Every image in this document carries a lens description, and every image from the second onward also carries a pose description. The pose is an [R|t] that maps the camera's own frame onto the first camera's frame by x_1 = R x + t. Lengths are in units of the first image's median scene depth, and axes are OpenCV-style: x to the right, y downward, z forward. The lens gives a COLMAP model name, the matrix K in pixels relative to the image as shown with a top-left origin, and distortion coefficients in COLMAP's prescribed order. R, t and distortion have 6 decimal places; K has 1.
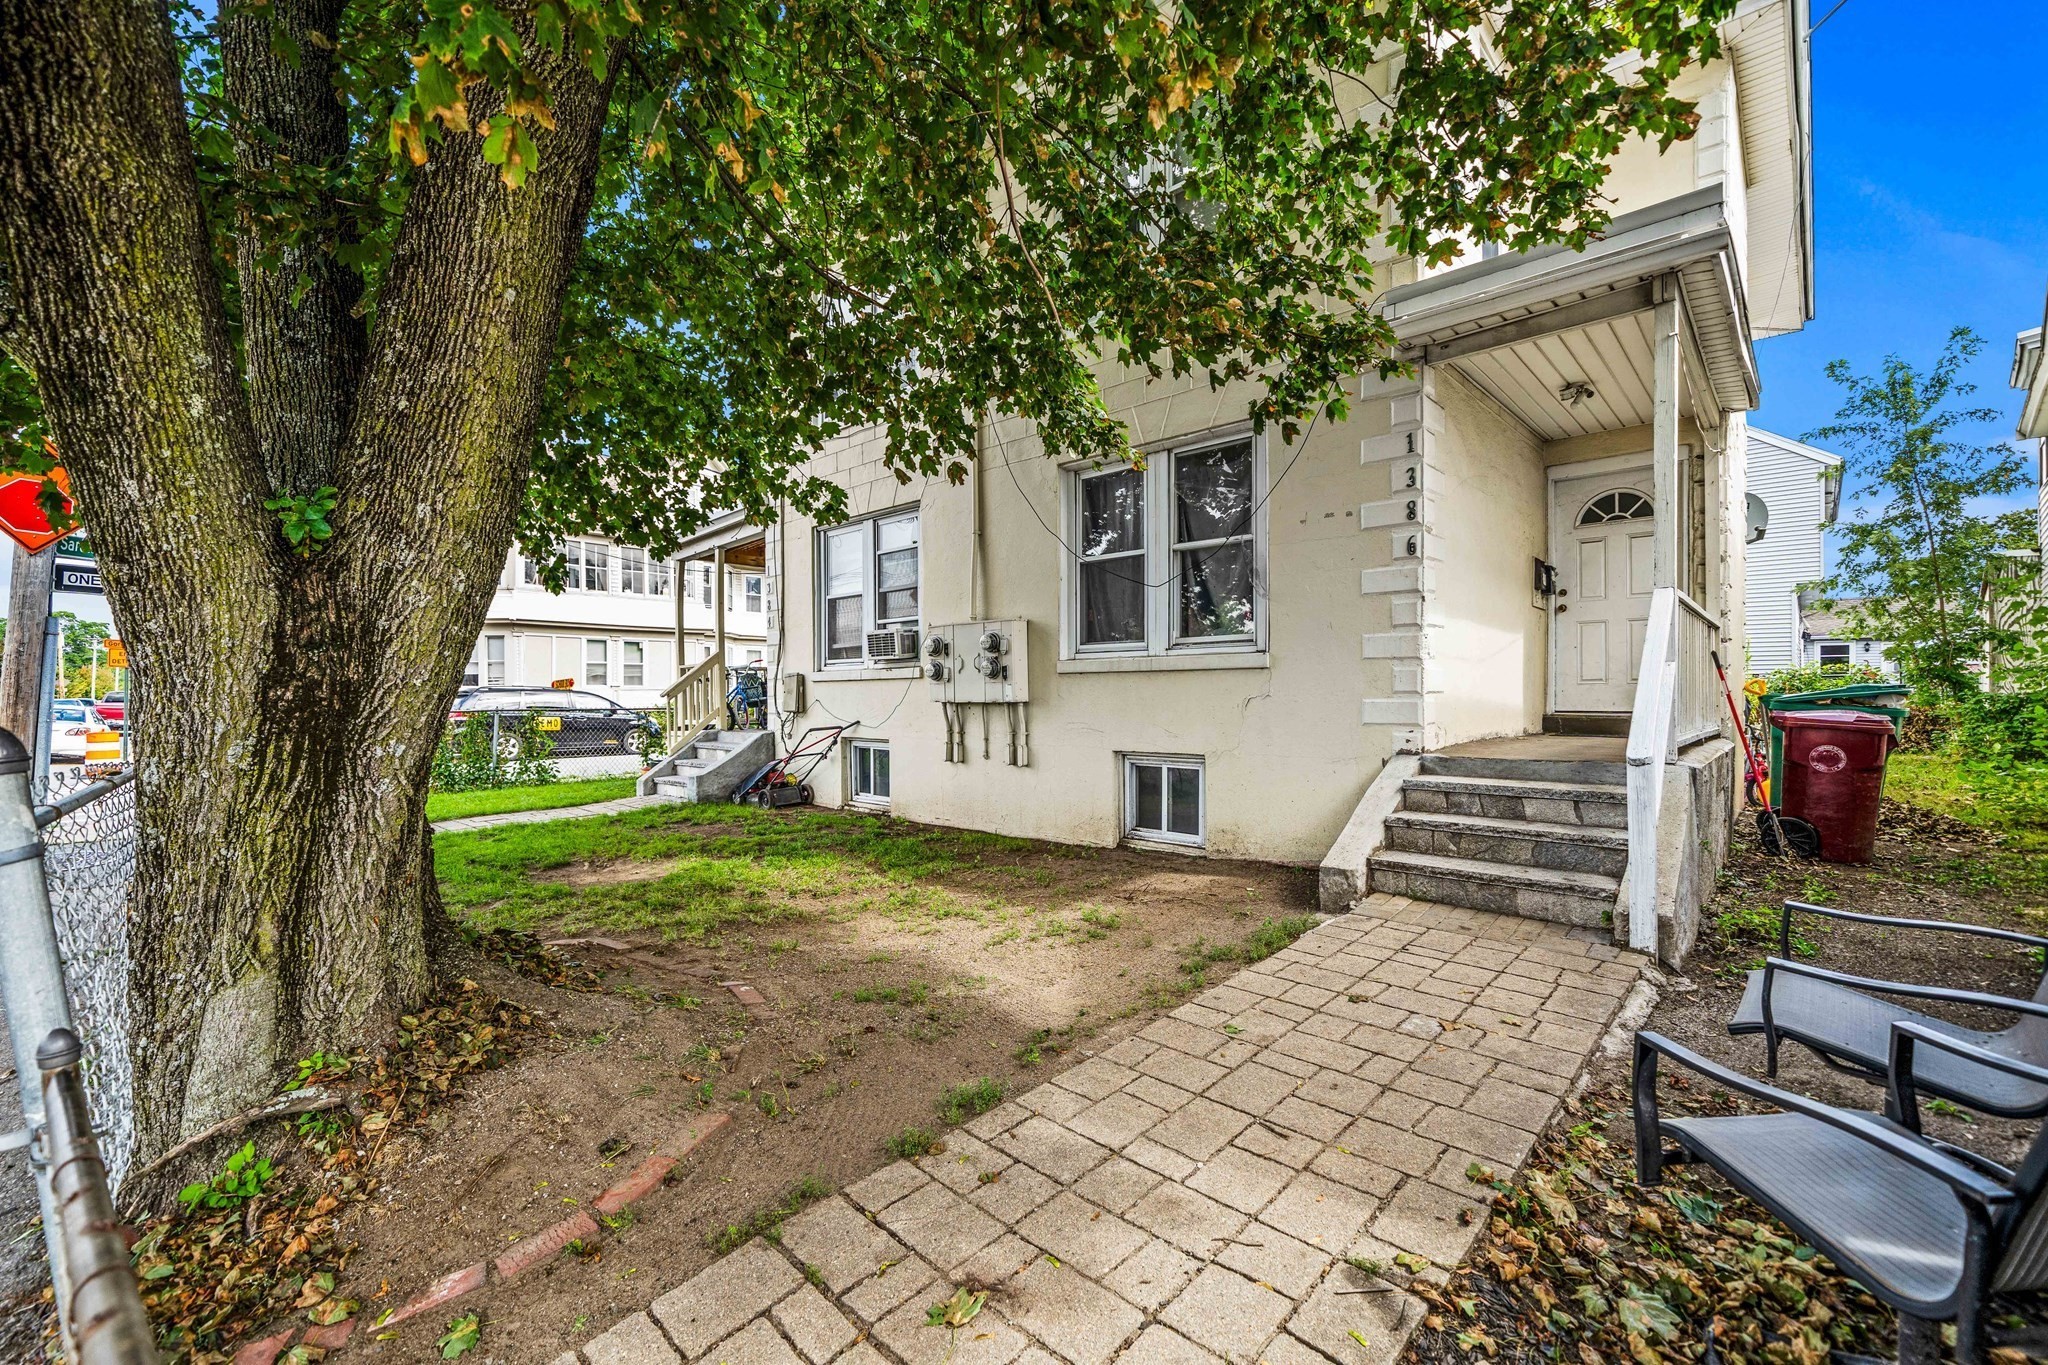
lens RADIAL K [[832.2, 0, 1027.0], [0, 832.2, 693.5], [0, 0, 1]] dist [0.000618, -0.000010]
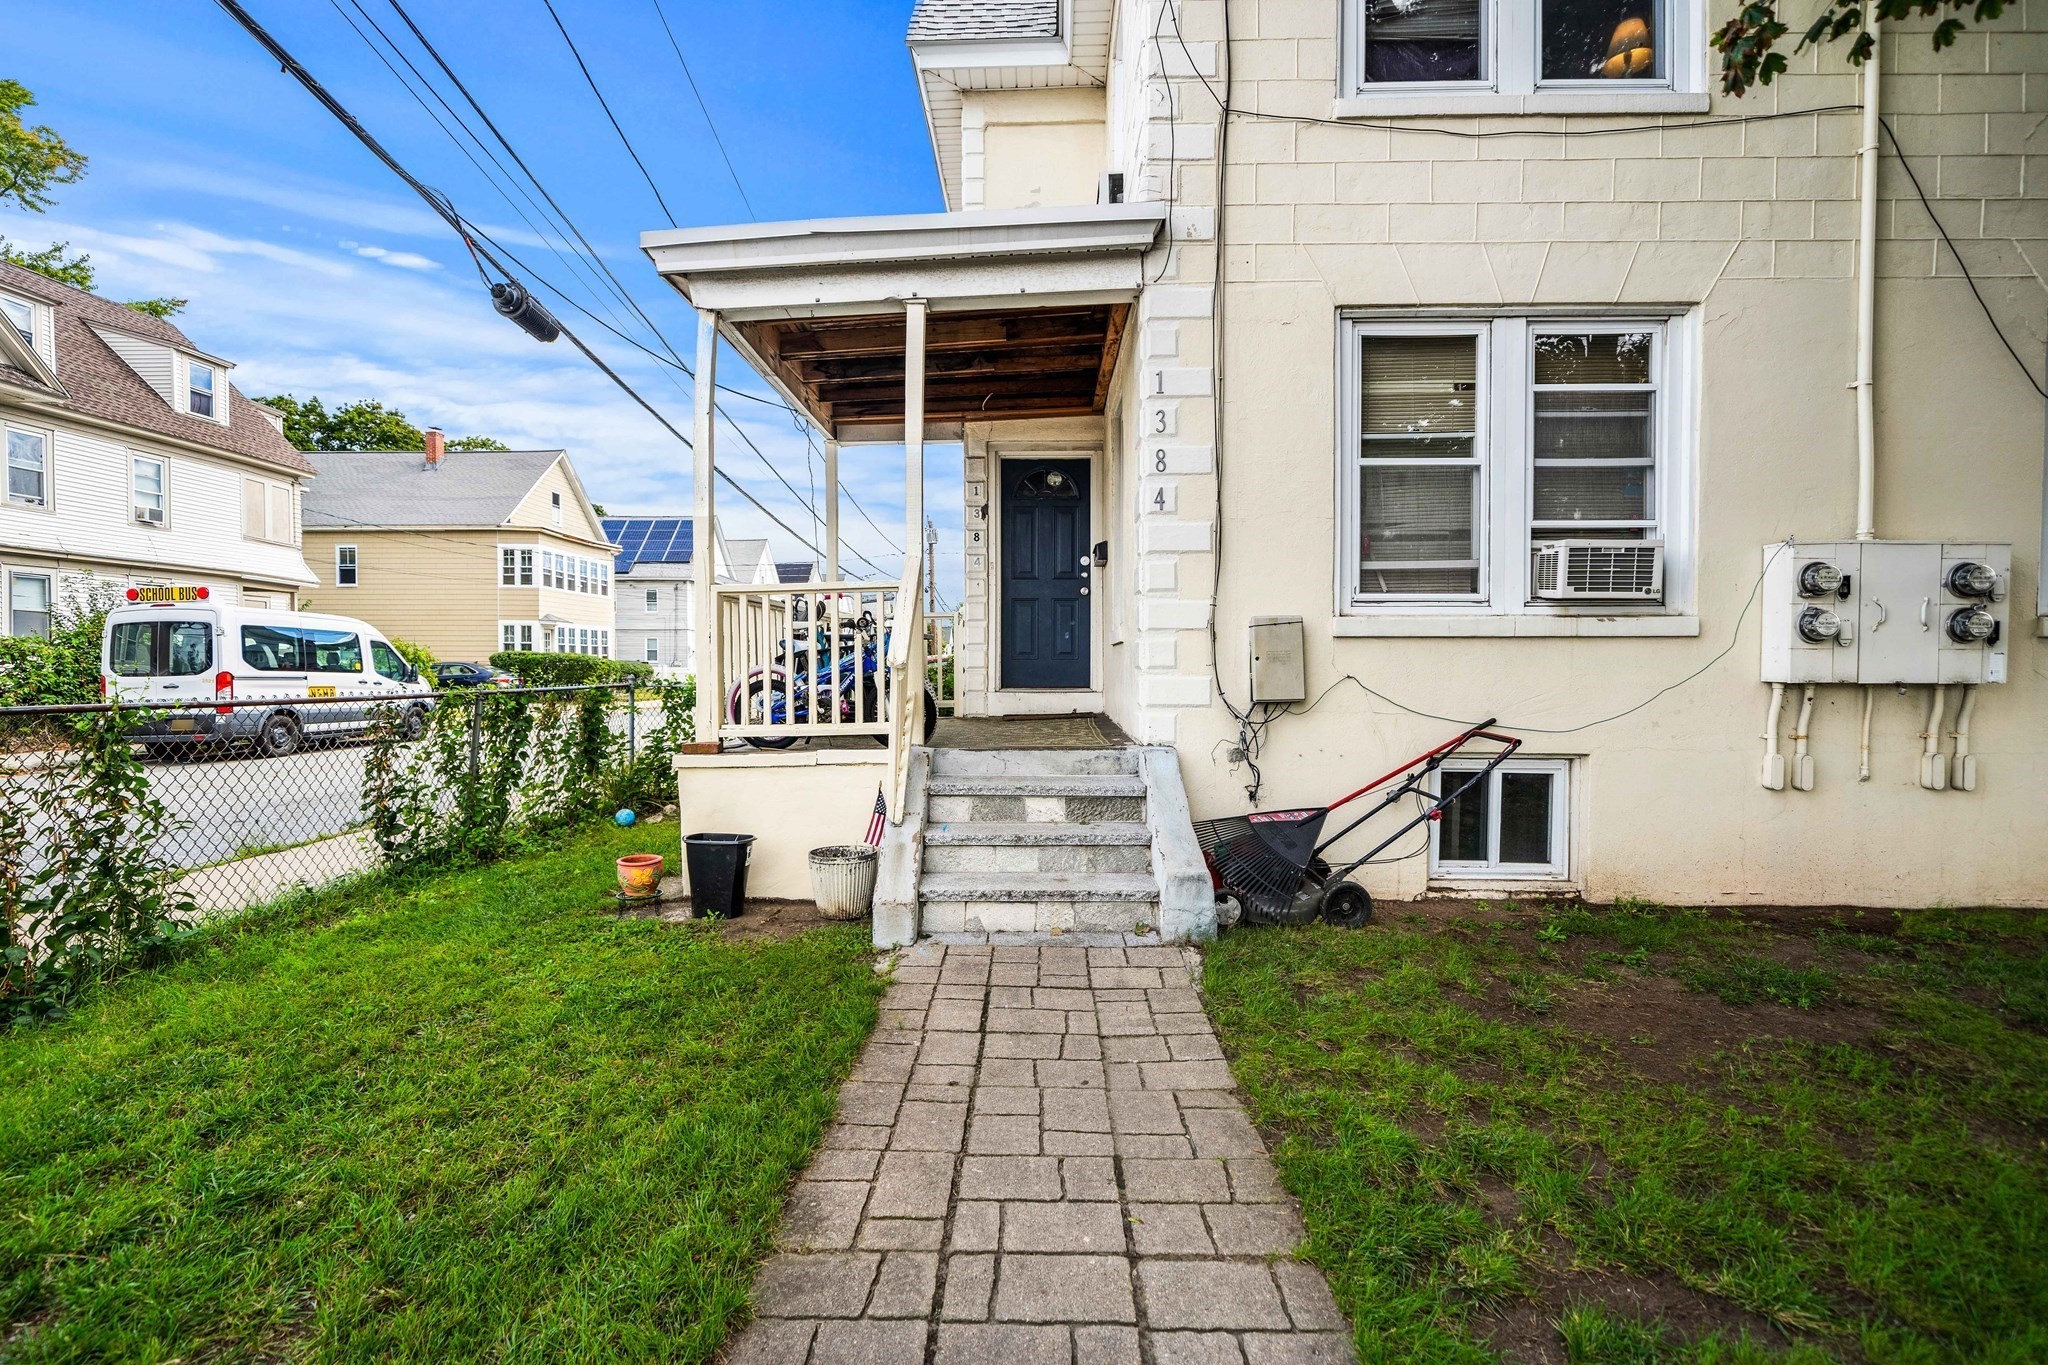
lens RADIAL K [[950.7, 0, 1018.1], [0, 950.7, 678.5], [0, 0, 1]] dist [-0.001047, 0.000358]
pose [[0.743492, -0.000126, 0.668745, -0.745436], [-0.008159, 0.999924, 0.009259, 0.004181], [-0.668695, -0.012340, 0.743434, 0.718745]]
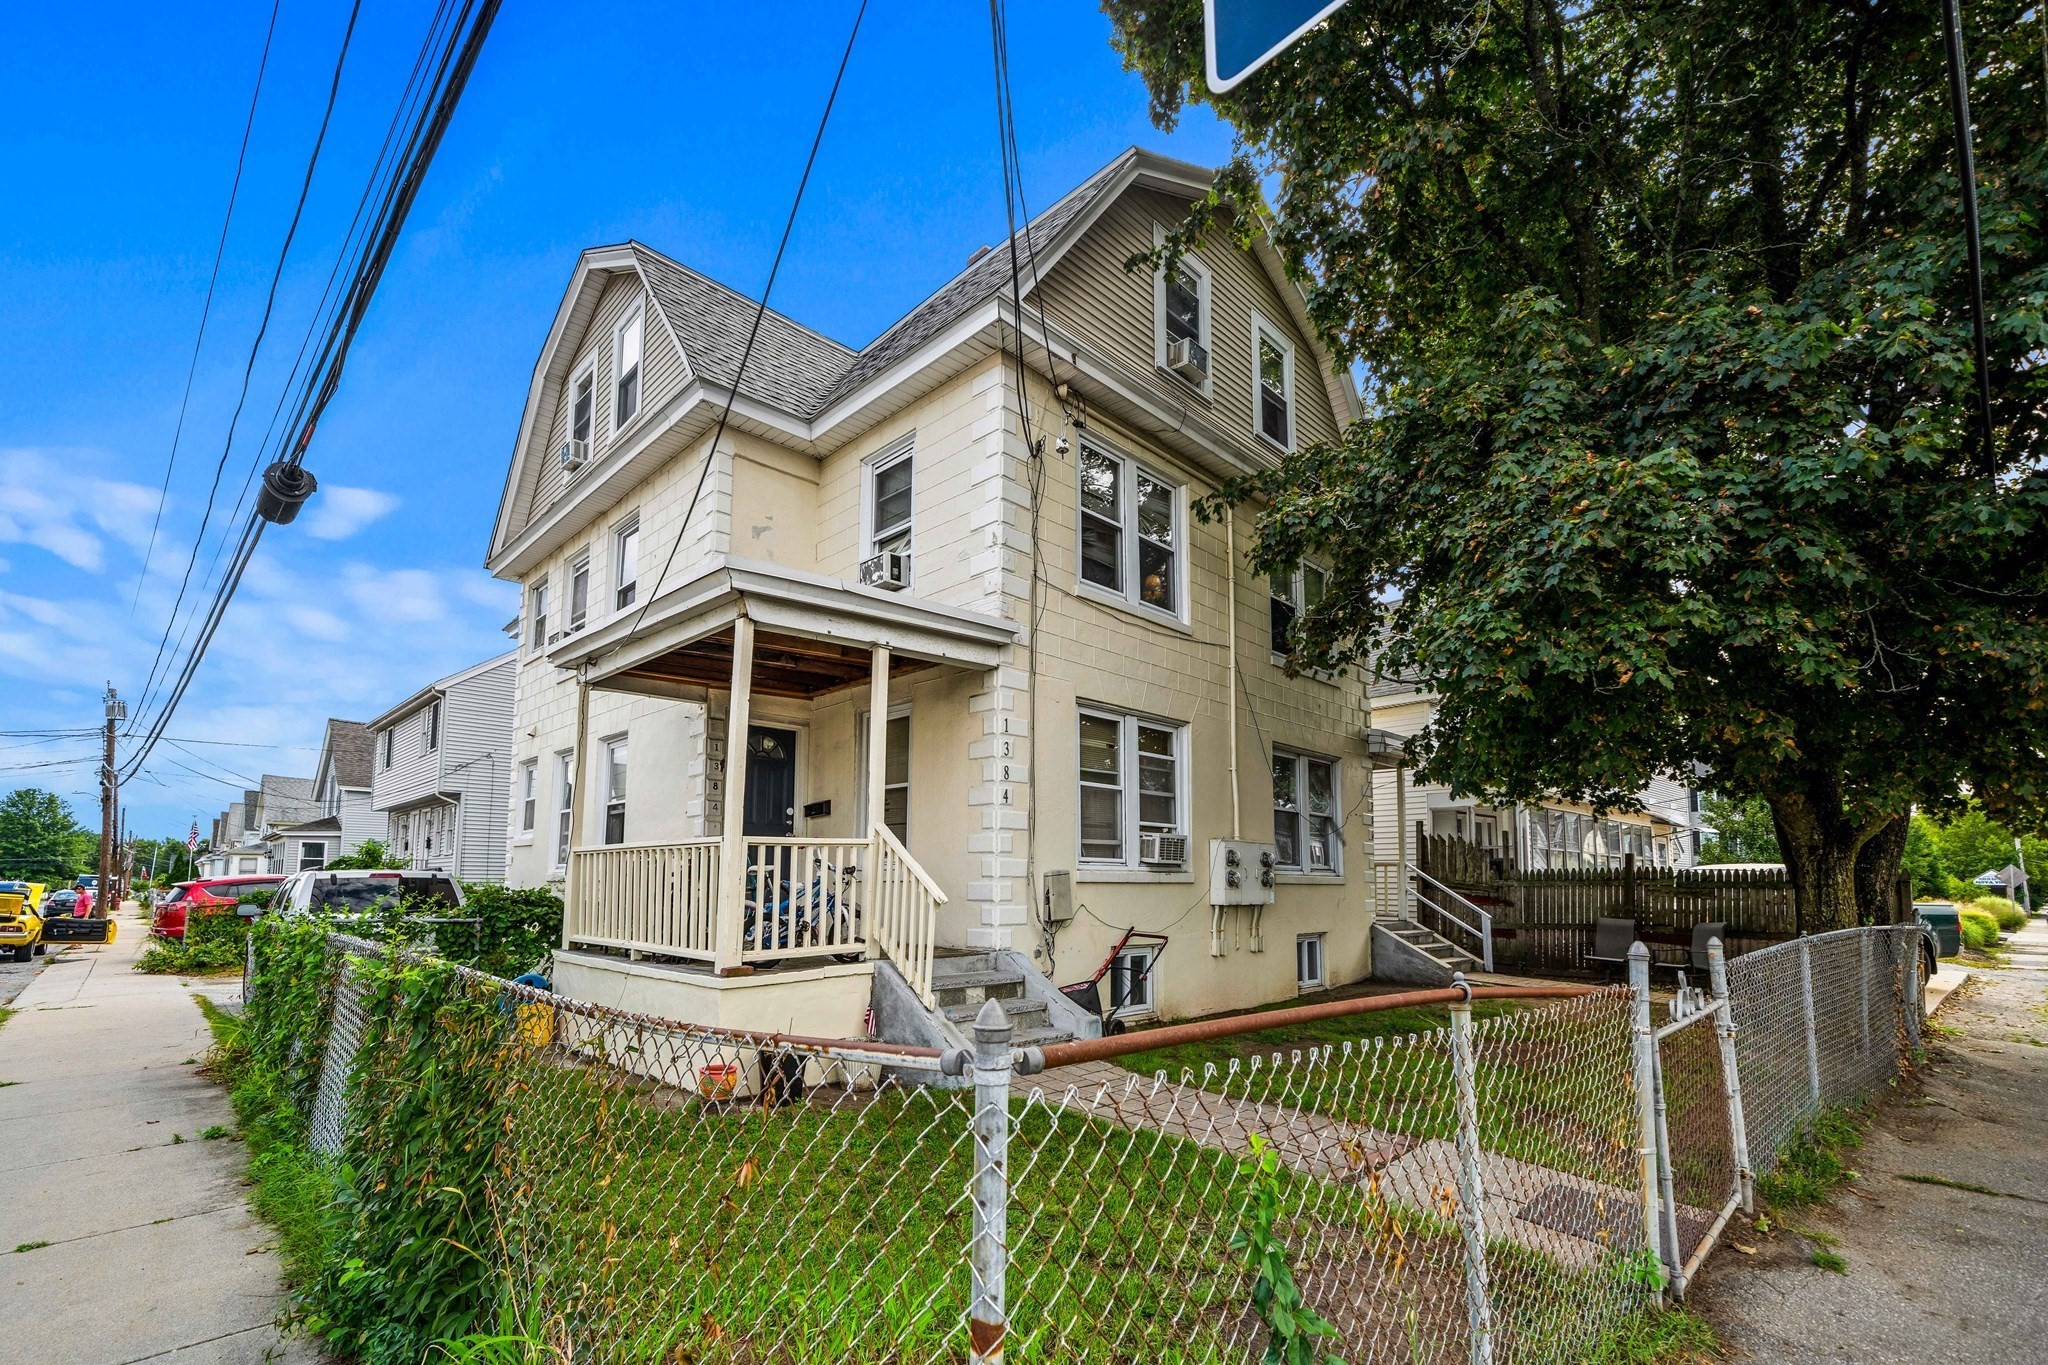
lens RADIAL K [[902.0, 0, 1056.0], [0, 902.0, 790.3], [0, 0, 1]] dist [-0.013541, -0.000119]
pose [[-0.005277, 0.112539, 0.993633, -1.148515], [-0.006366, 0.993623, -0.112571, -0.005451], [-0.999966, -0.006920, -0.004527, 1.024330]]
